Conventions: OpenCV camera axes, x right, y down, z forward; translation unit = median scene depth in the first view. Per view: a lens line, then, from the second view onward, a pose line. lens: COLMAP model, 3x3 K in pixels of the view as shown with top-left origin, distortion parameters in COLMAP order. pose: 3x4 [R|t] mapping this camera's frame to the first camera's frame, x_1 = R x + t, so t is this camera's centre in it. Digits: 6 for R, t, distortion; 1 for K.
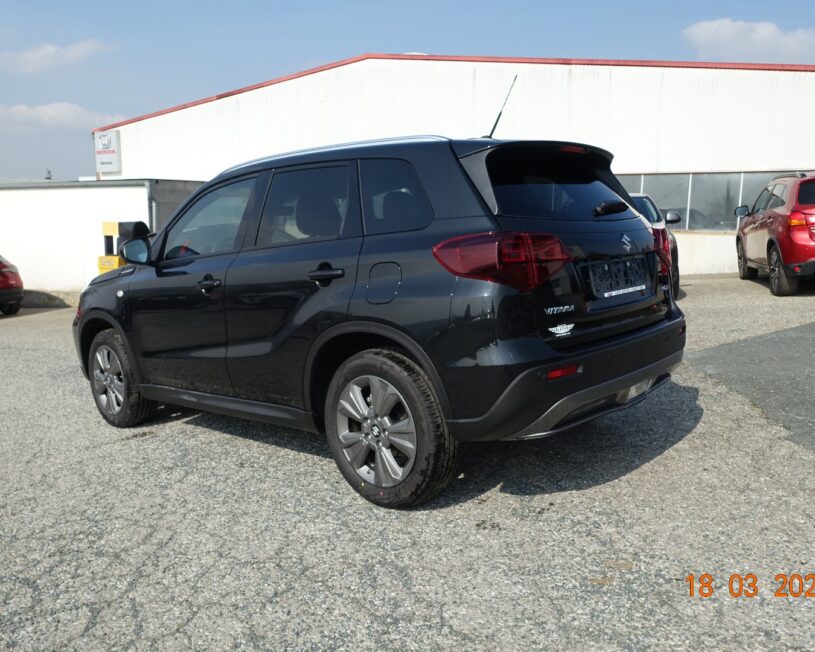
lens RADIAL K [[684.5, 0, 407.8], [0, 684.5, 325.6], [0, 0, 1]] dist [-0.004282, -0.003250]
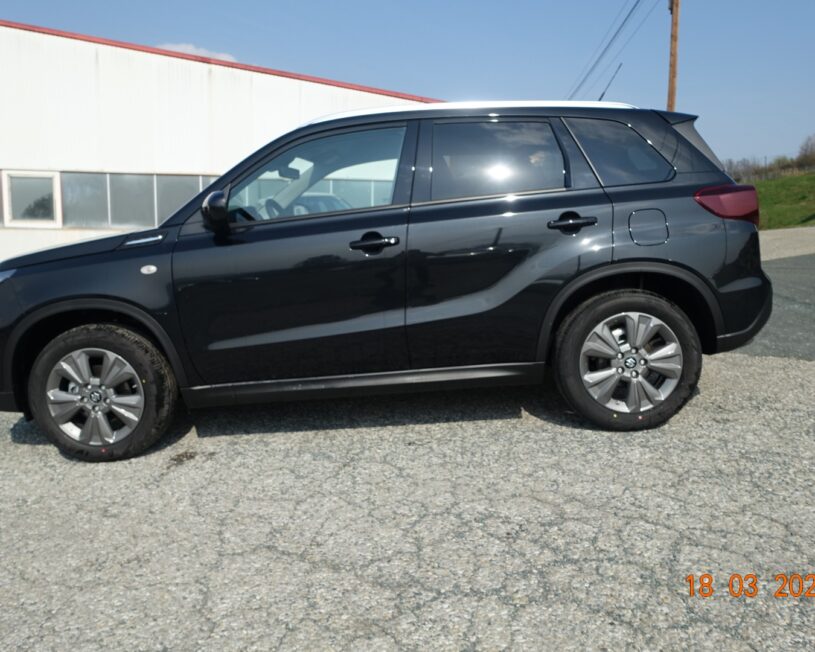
lens RADIAL K [[684.5, 0, 407.3], [0, 684.5, 324.8], [0, 0, 1]] dist [-0.004282, -0.003250]
pose [[0.756848, -0.083087, 0.648288, -1.004322], [0.098098, 0.995092, 0.013010, 0.041600], [-0.646187, 0.053749, 0.761284, 0.376276]]
